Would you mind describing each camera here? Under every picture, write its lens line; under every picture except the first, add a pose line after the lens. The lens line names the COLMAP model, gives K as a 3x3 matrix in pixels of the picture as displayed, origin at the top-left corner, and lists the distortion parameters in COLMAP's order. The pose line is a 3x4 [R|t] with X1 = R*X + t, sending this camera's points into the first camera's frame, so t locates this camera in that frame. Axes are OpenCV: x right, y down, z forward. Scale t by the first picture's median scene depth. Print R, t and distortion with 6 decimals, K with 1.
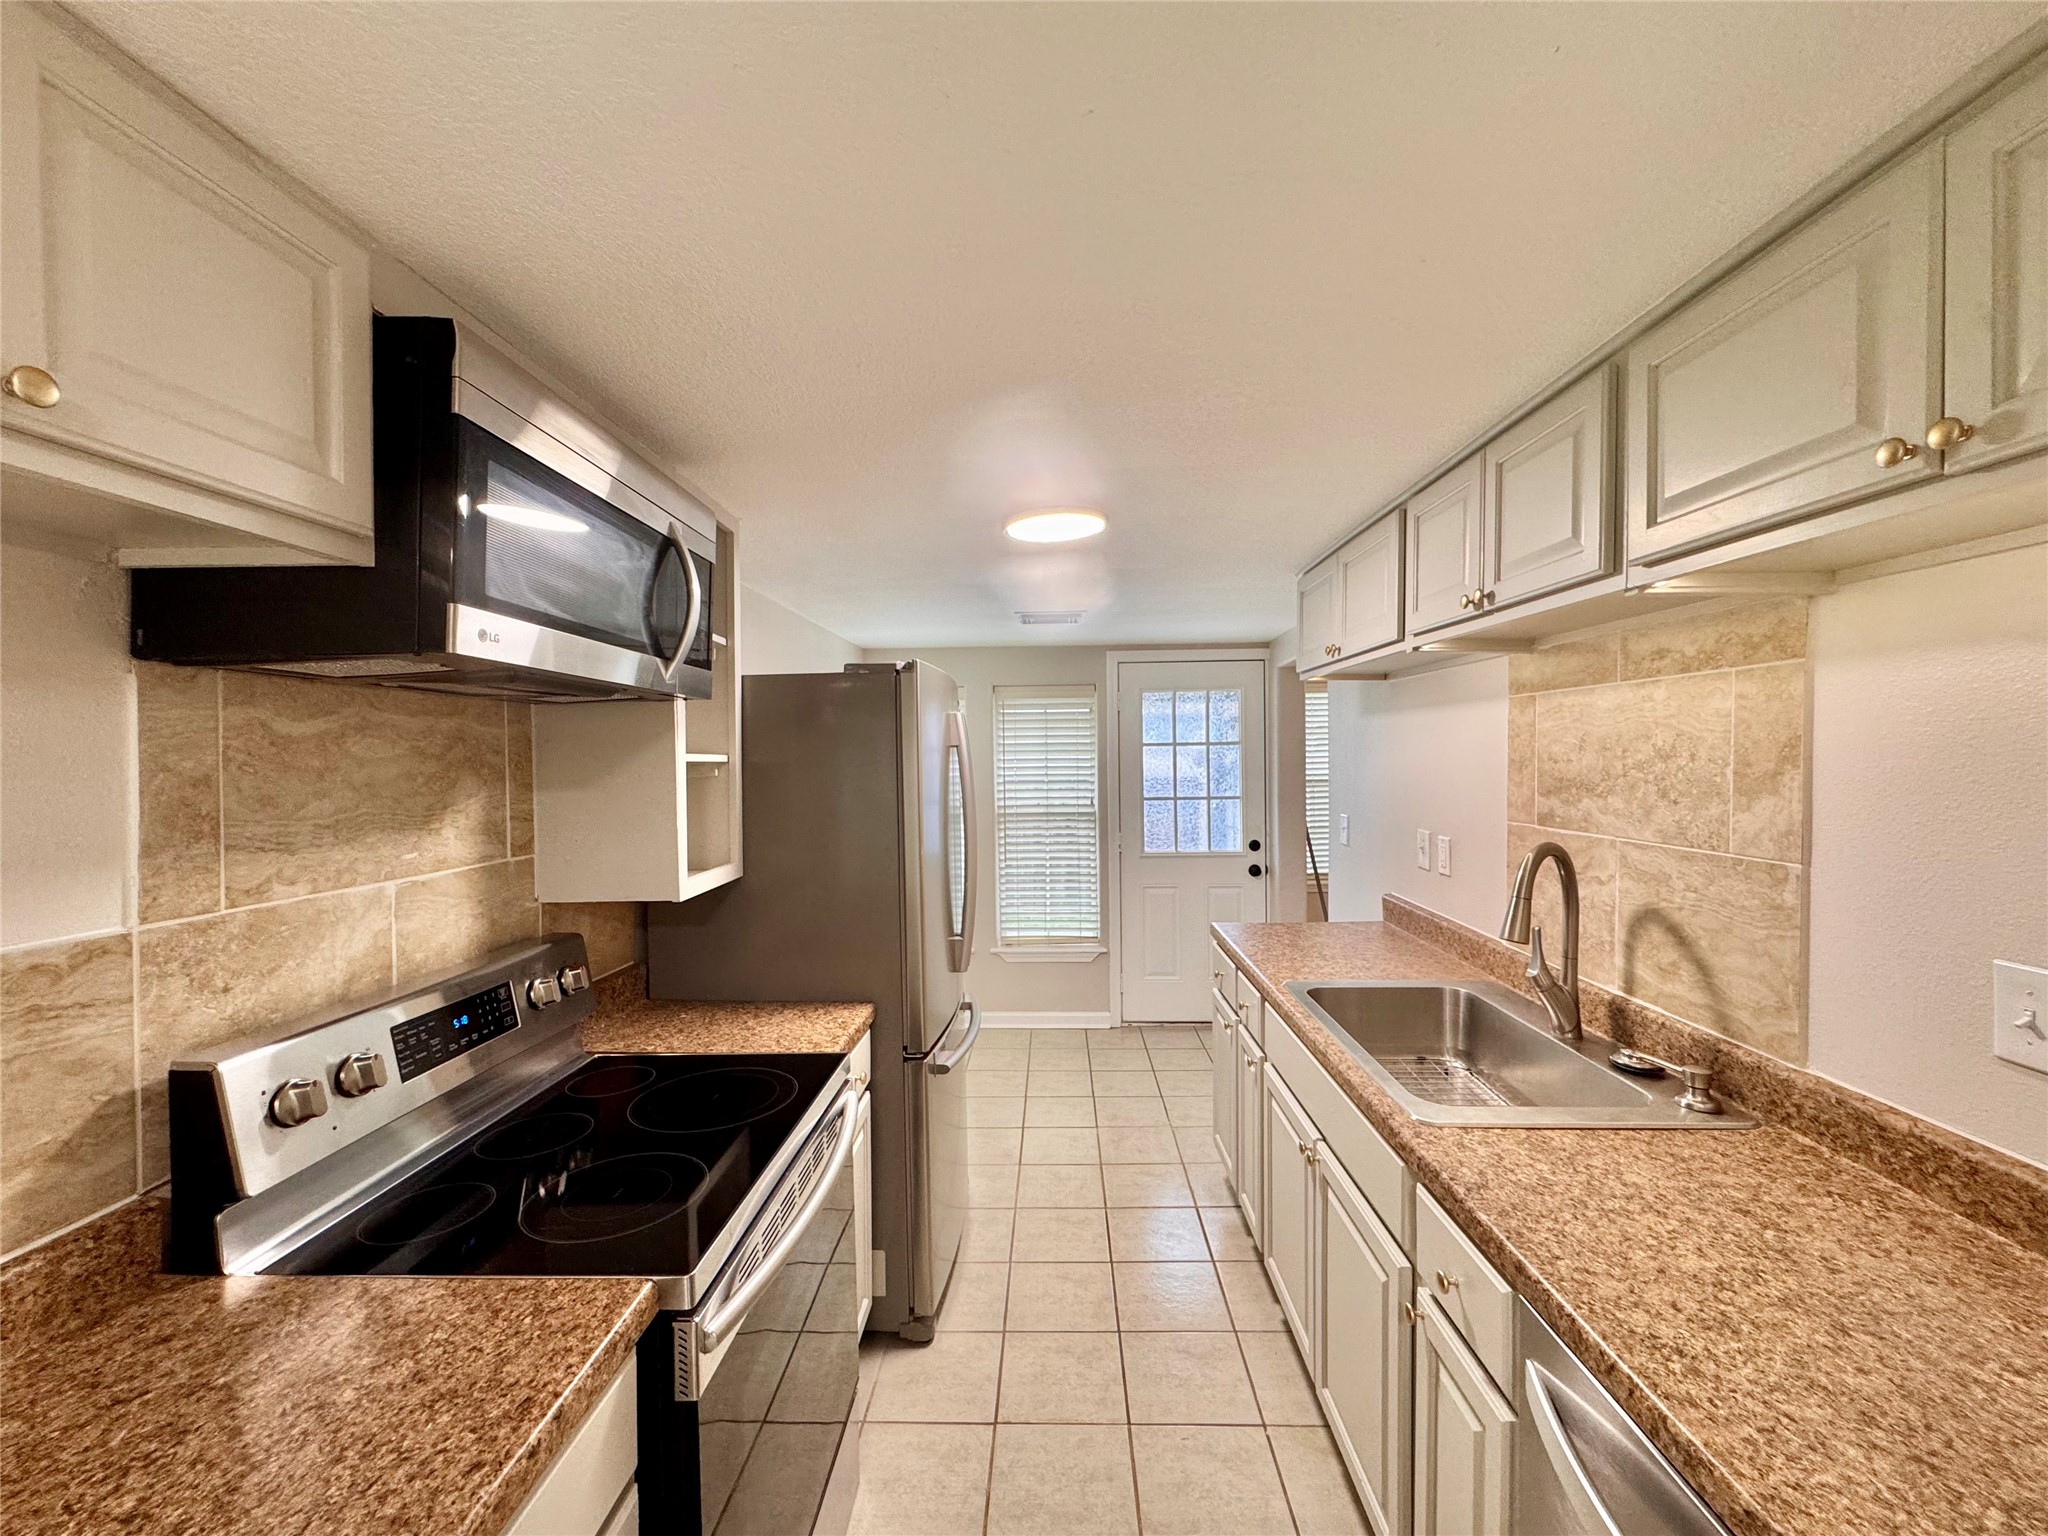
lens RADIAL K [[819.2, 0, 1031.4], [0, 819.2, 769.1], [0, 0, 1]] dist [0.011501, -0.000089]
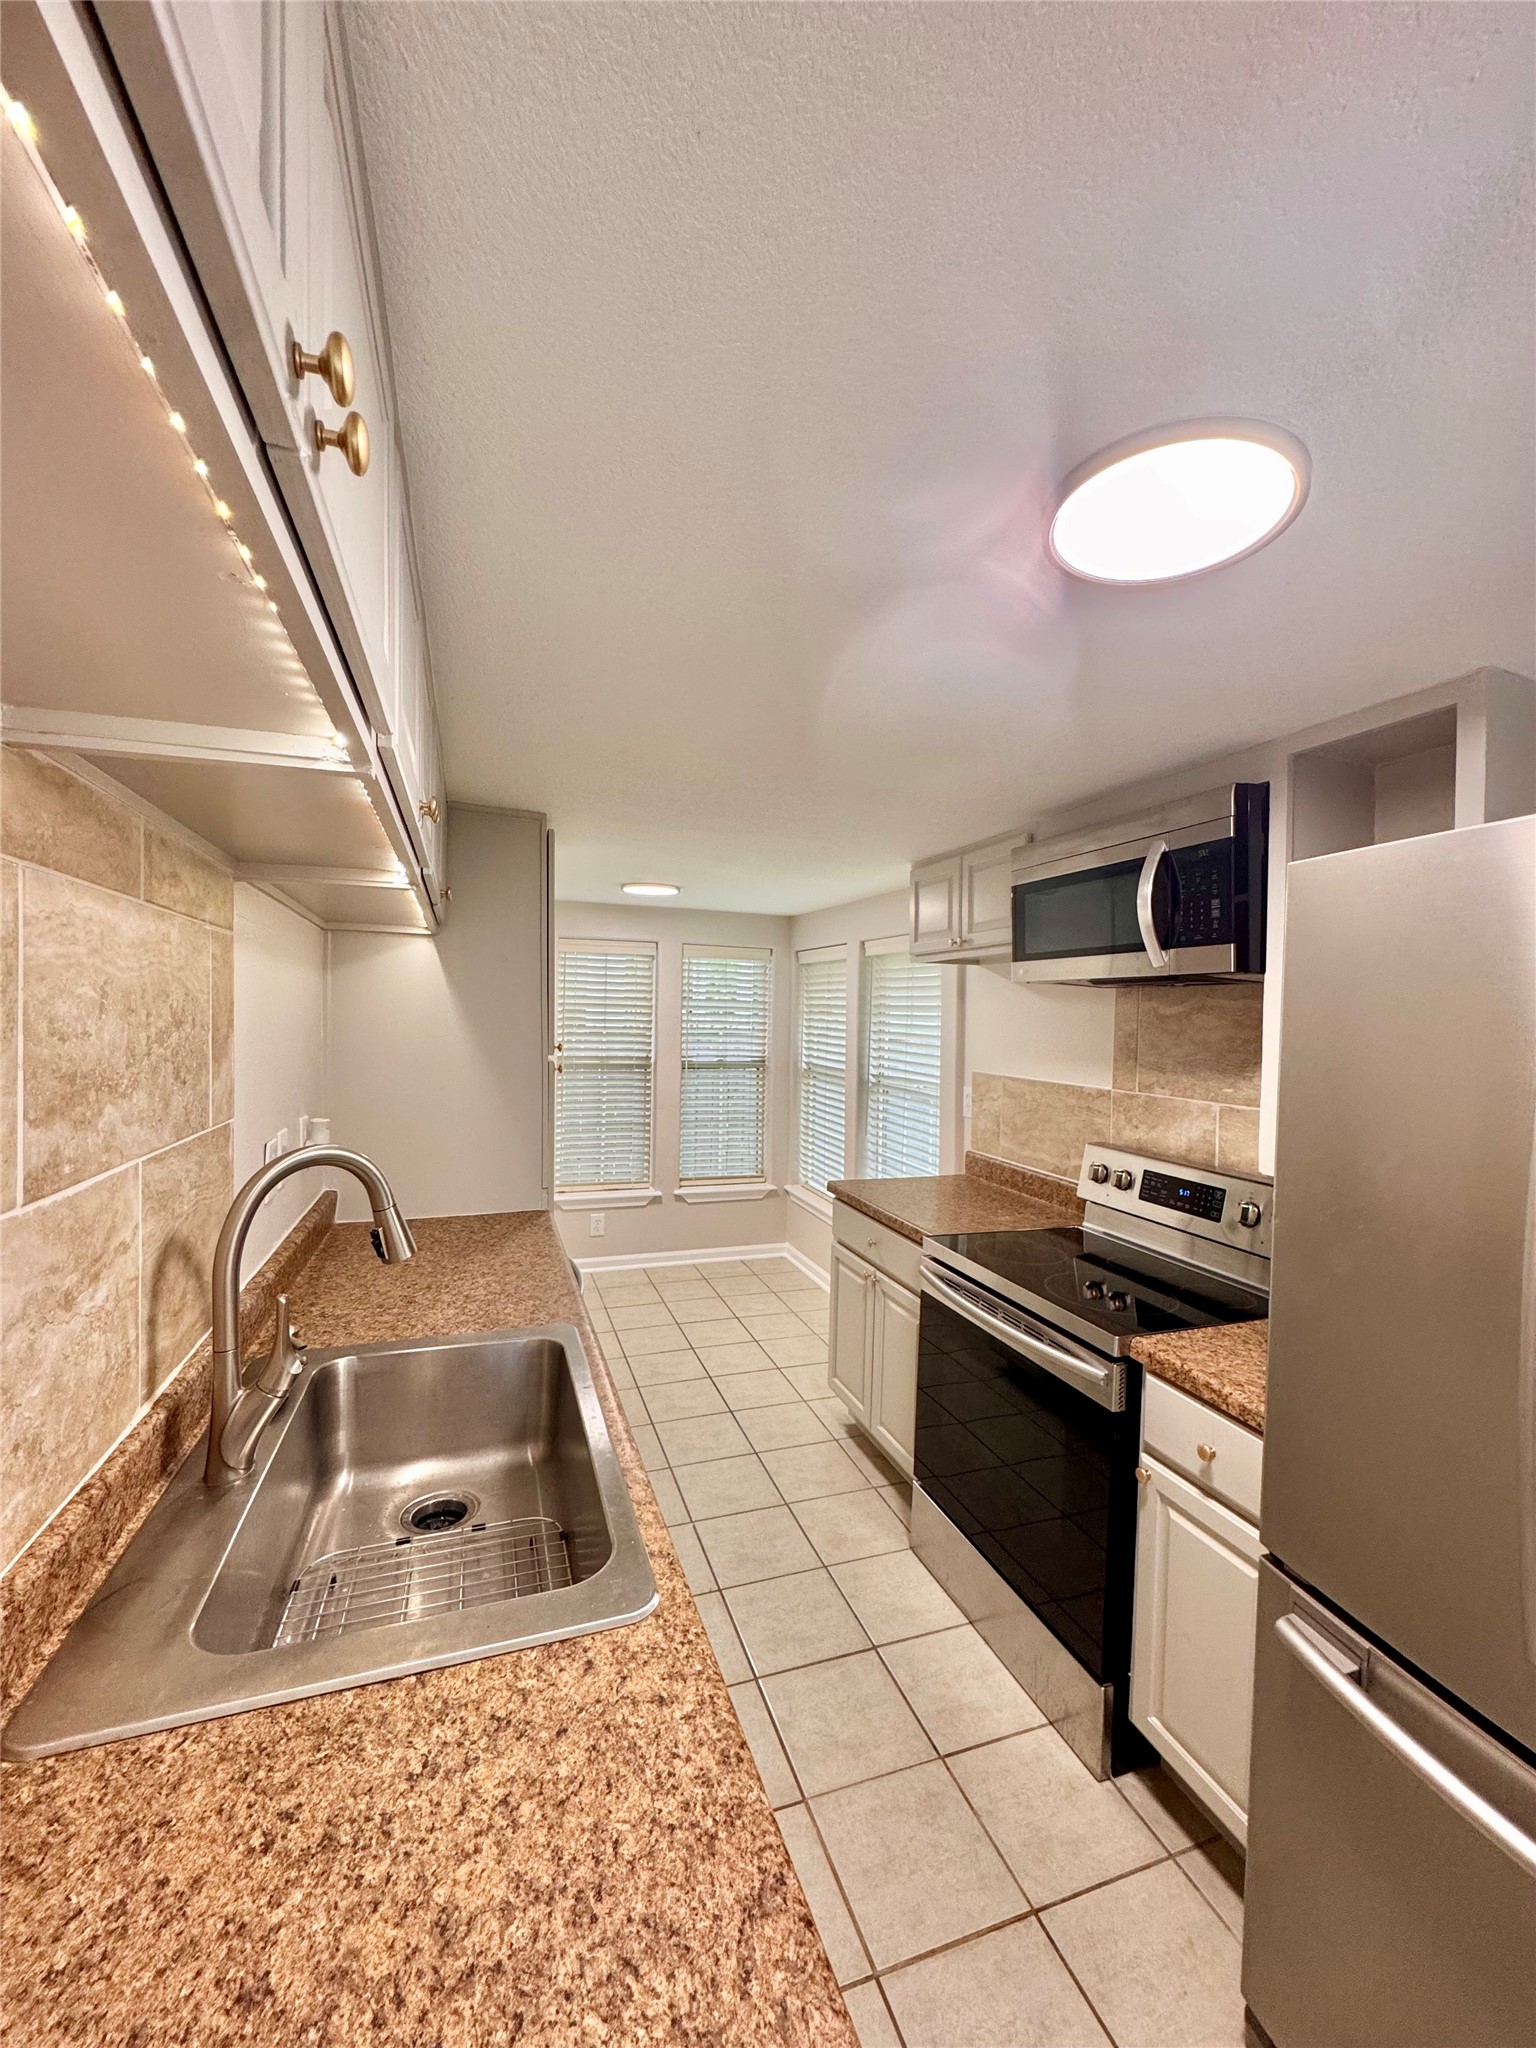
lens RADIAL K [[819.2, 0, 756.7], [0, 819.2, 1028.8], [0, 0, 1]] dist [0.011501, -0.000089]
pose [[-0.937687, -0.003138, -0.347466, 0.599836], [-0.015267, 0.999366, 0.032173, -0.045404], [0.347144, 0.035473, -0.937141, 2.069122]]
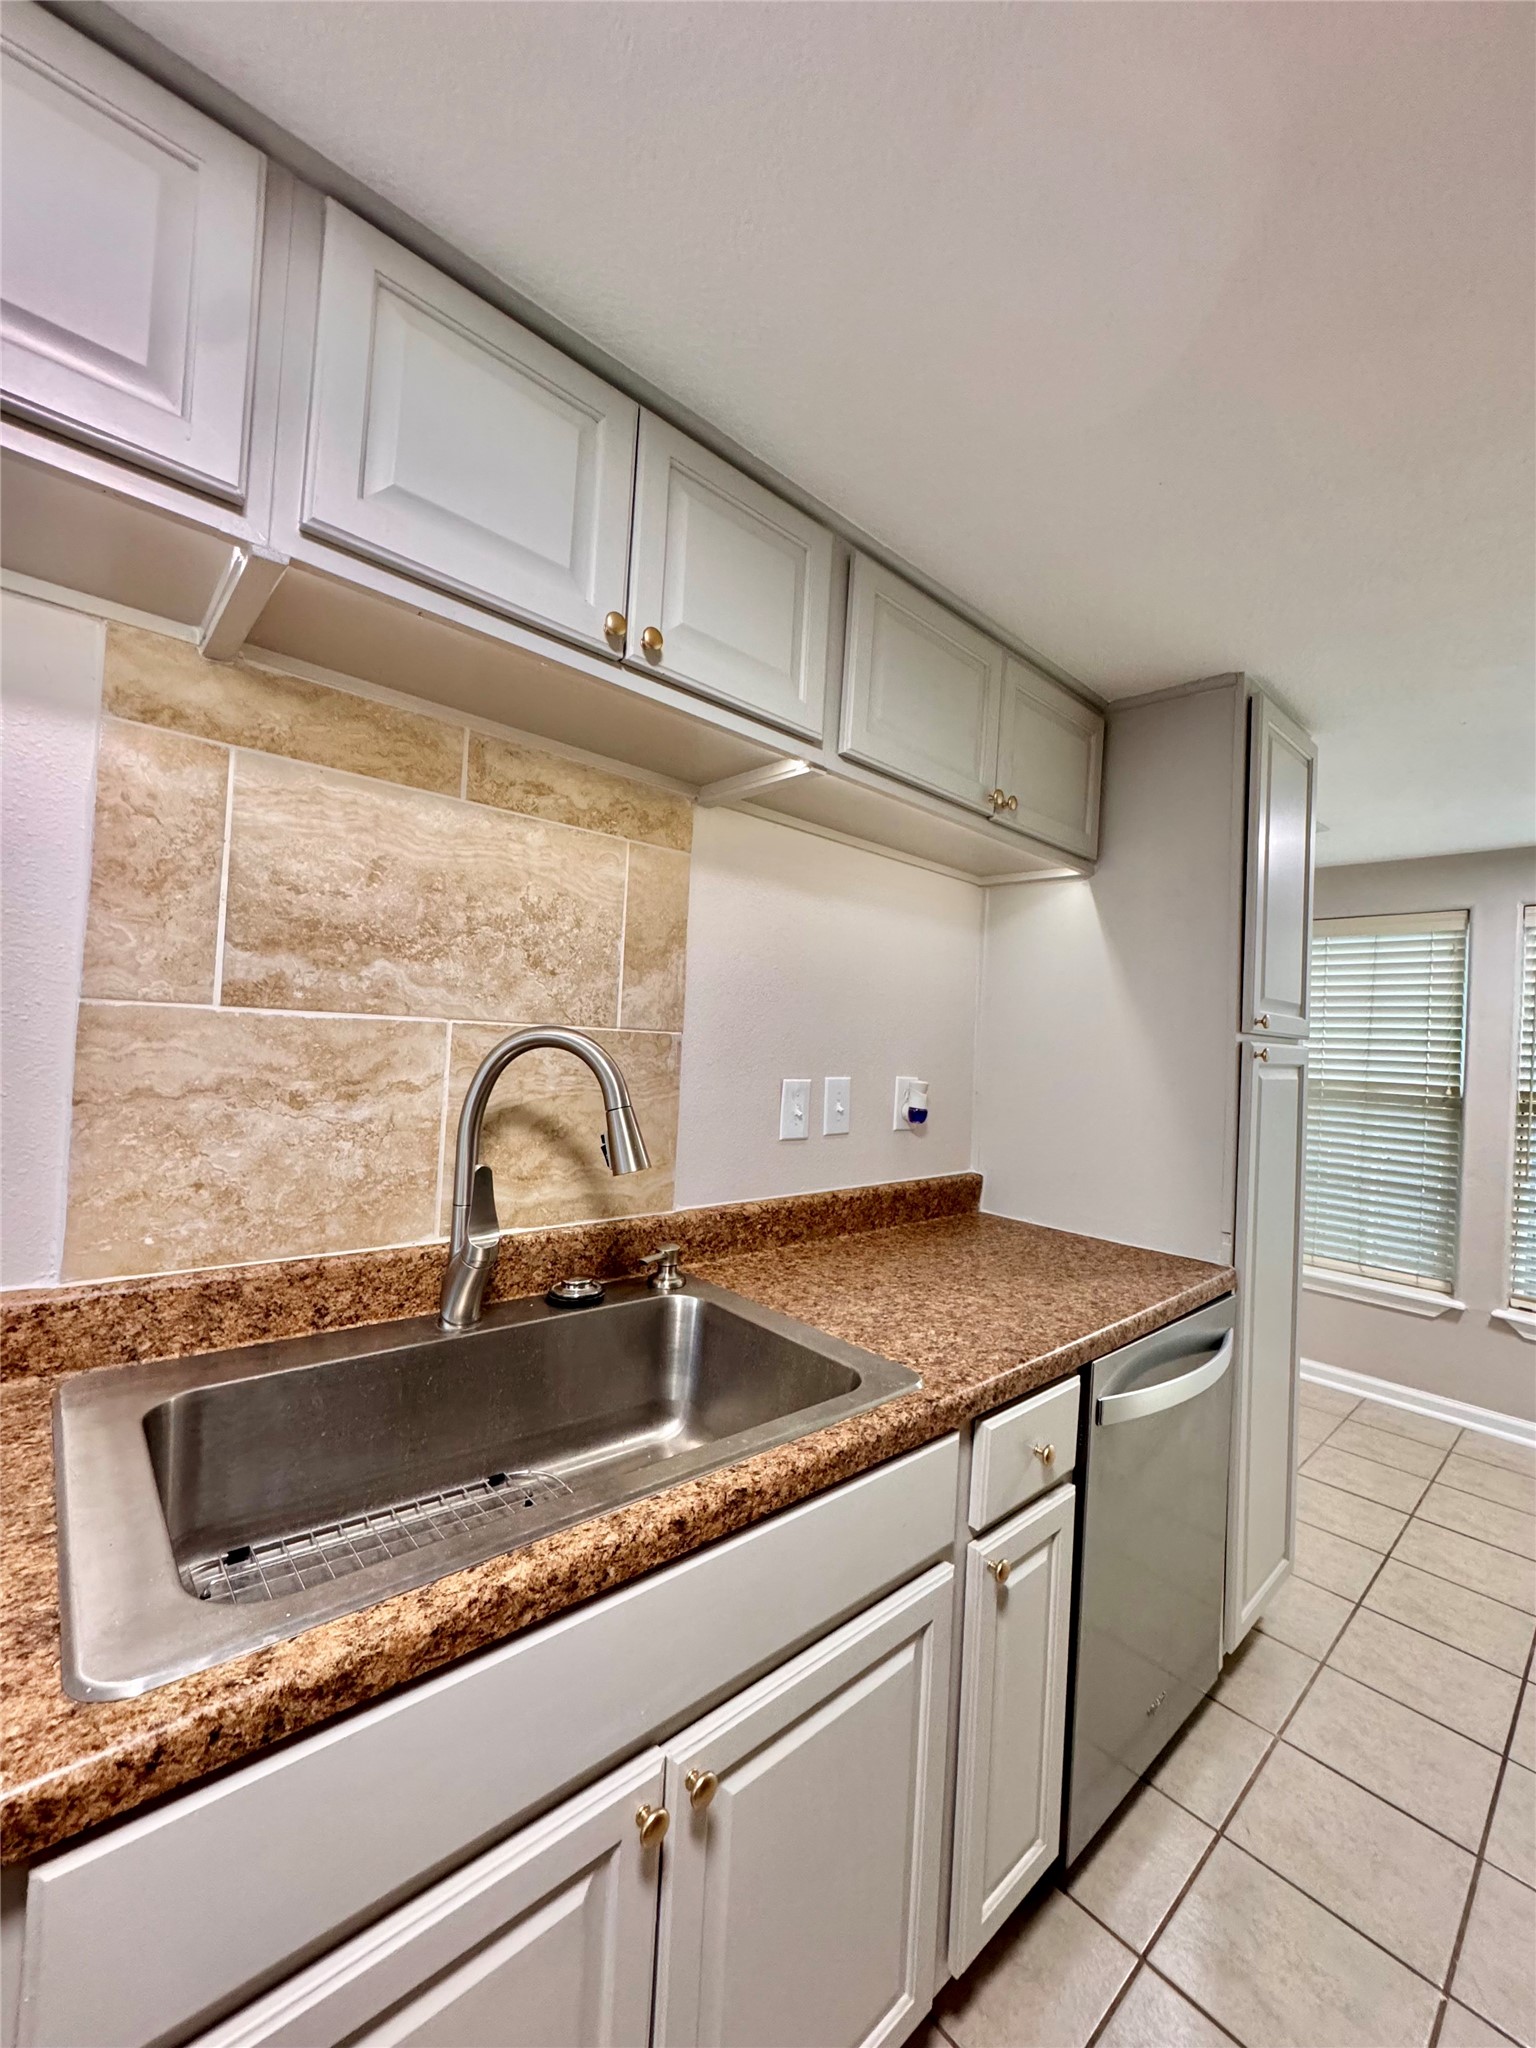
lens RADIAL K [[819.2, 0, 773.6], [0, 819.2, 1025.0], [0, 0, 1]] dist [0.011501, -0.000089]
pose [[-0.688120, -0.021011, 0.725292, 0.017677], [-0.038290, 0.999239, -0.007380, 0.099307], [-0.724586, -0.032850, -0.688401, 1.542498]]
